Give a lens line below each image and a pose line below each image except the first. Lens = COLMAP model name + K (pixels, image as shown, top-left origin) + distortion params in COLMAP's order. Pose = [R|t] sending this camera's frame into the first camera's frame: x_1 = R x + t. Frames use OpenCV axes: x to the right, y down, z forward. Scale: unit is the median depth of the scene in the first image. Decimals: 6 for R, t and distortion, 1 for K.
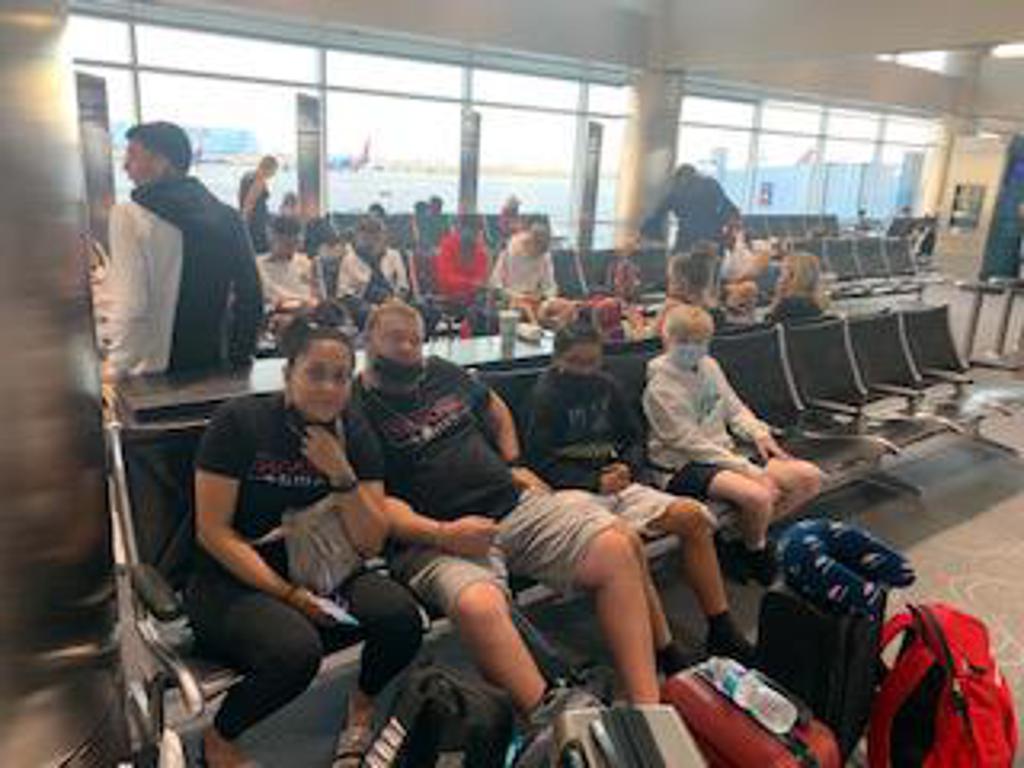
lens RADIAL K [[781.9, 0, 512.0], [0, 781.9, 384.0], [0, 0, 1]] dist [0.013266, -0.000089]
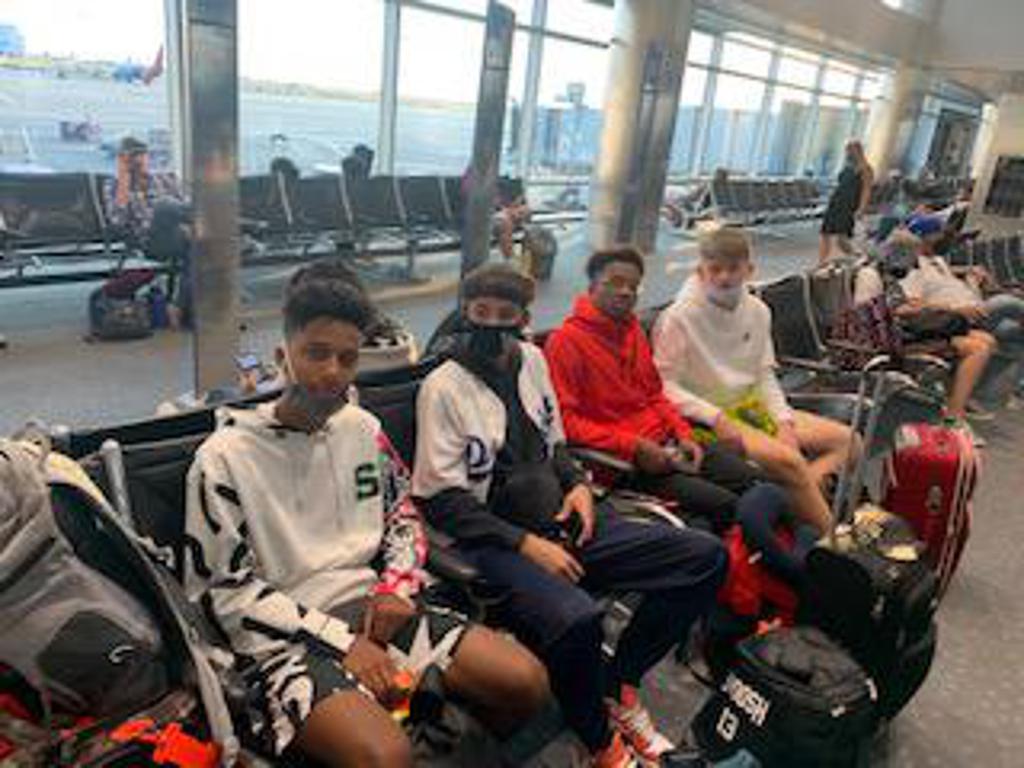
lens RADIAL K [[781.9, 0, 512.0], [0, 781.9, 384.0], [0, 0, 1]] dist [0.013266, -0.000089]
pose [[0.972437, -0.030087, 0.231217, -0.133964], [0.010686, 0.996349, 0.084707, -0.096877], [-0.232921, -0.079902, 0.969208, 0.326744]]
